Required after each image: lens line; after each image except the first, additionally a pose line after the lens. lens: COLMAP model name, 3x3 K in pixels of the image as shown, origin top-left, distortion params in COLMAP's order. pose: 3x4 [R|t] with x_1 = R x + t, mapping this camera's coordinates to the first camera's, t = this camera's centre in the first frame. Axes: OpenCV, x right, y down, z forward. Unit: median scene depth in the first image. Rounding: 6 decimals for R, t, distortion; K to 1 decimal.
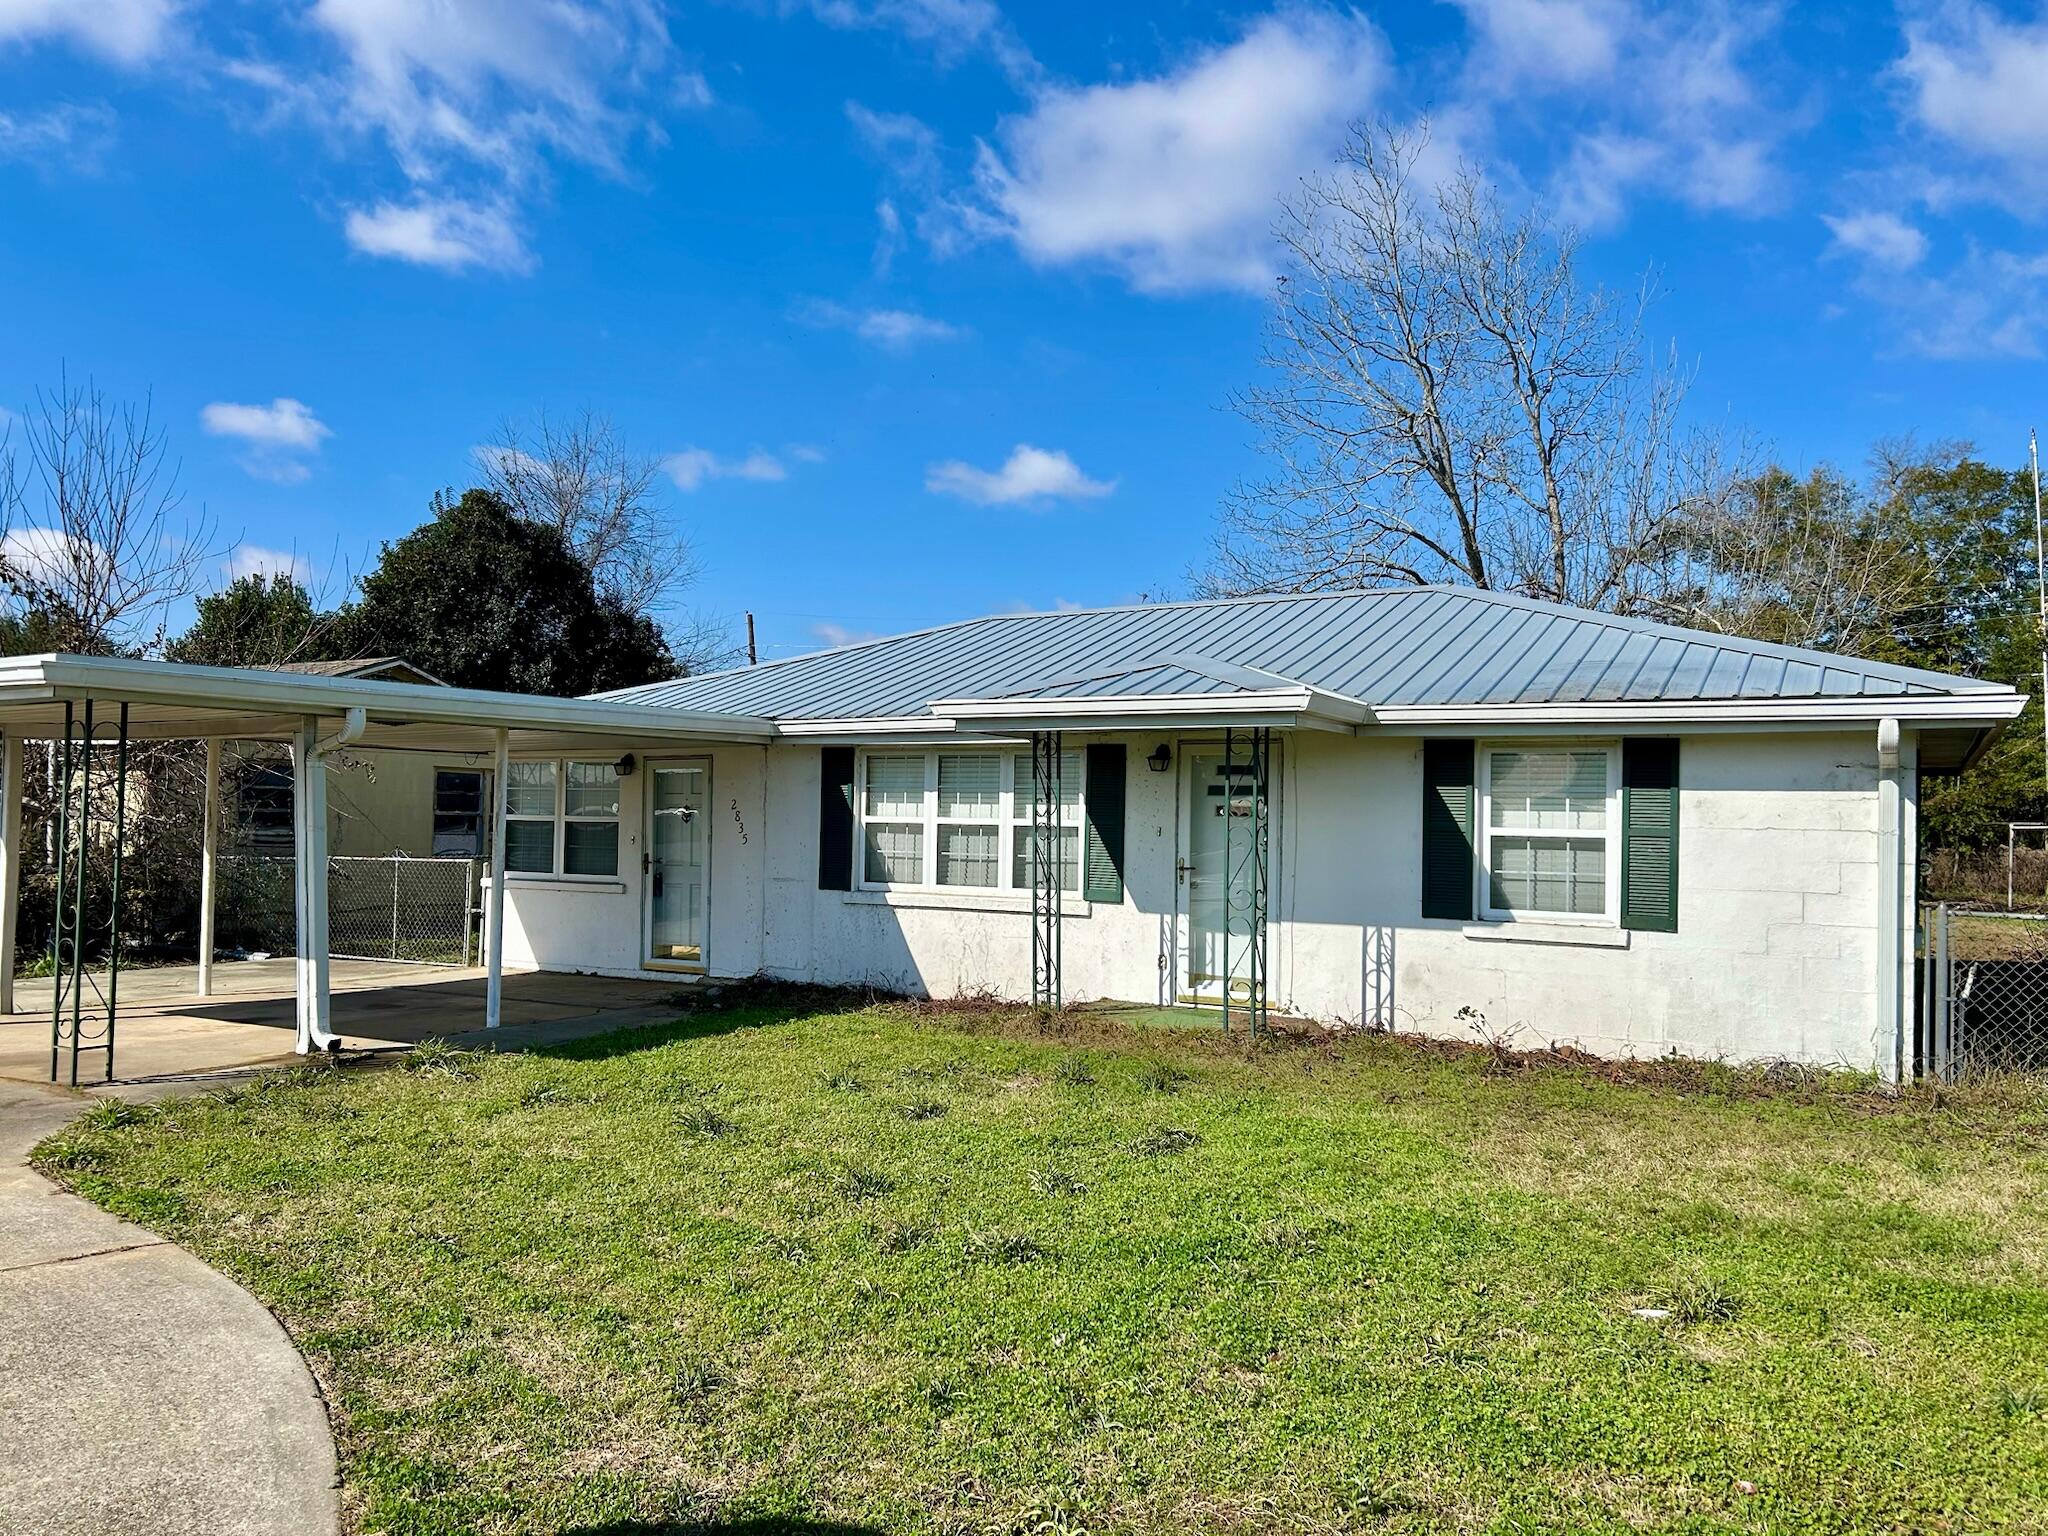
lens RADIAL K [[1527.1, 0, 1030.1], [0, 1527.1, 789.4], [0, 0, 1]] dist [0.057941, -0.062934]
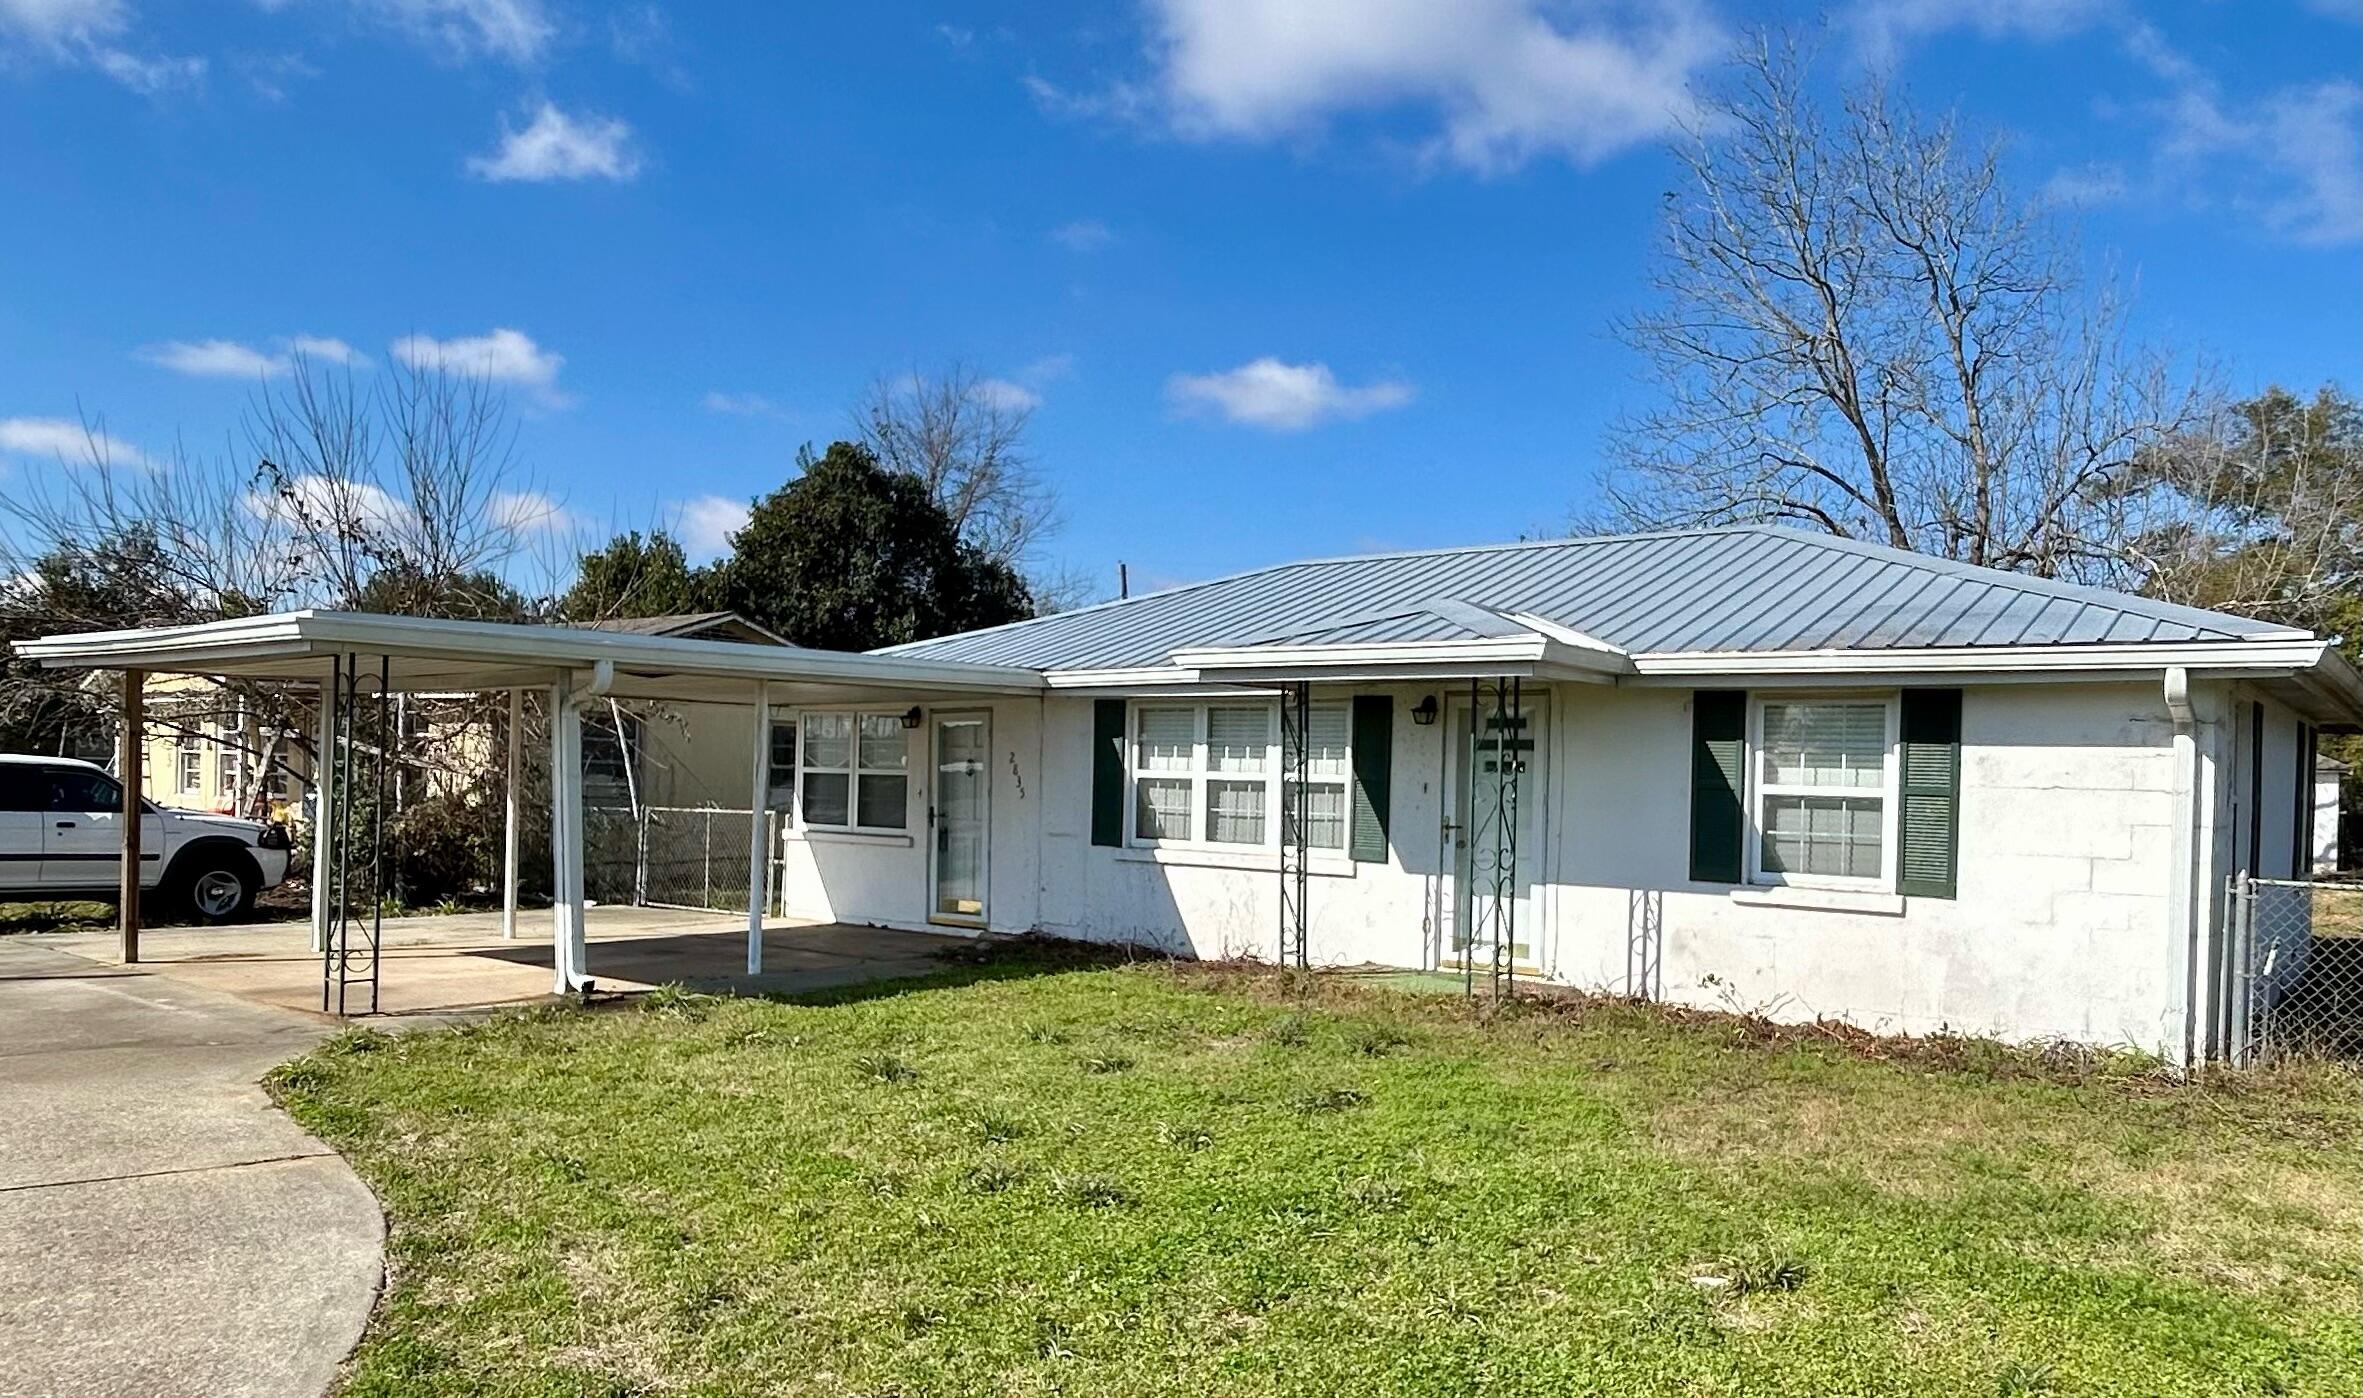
lens RADIAL K [[1616.8, 0, 1232.8], [0, 1616.8, 789.4], [0, 0, 1]] dist [0.005016, -0.015853]
pose [[0.991222, 0.007548, -0.131996, 0.109539], [-0.004178, 0.999659, 0.025790, 0.003327], [0.132146, -0.025012, 0.990915, -0.015562]]
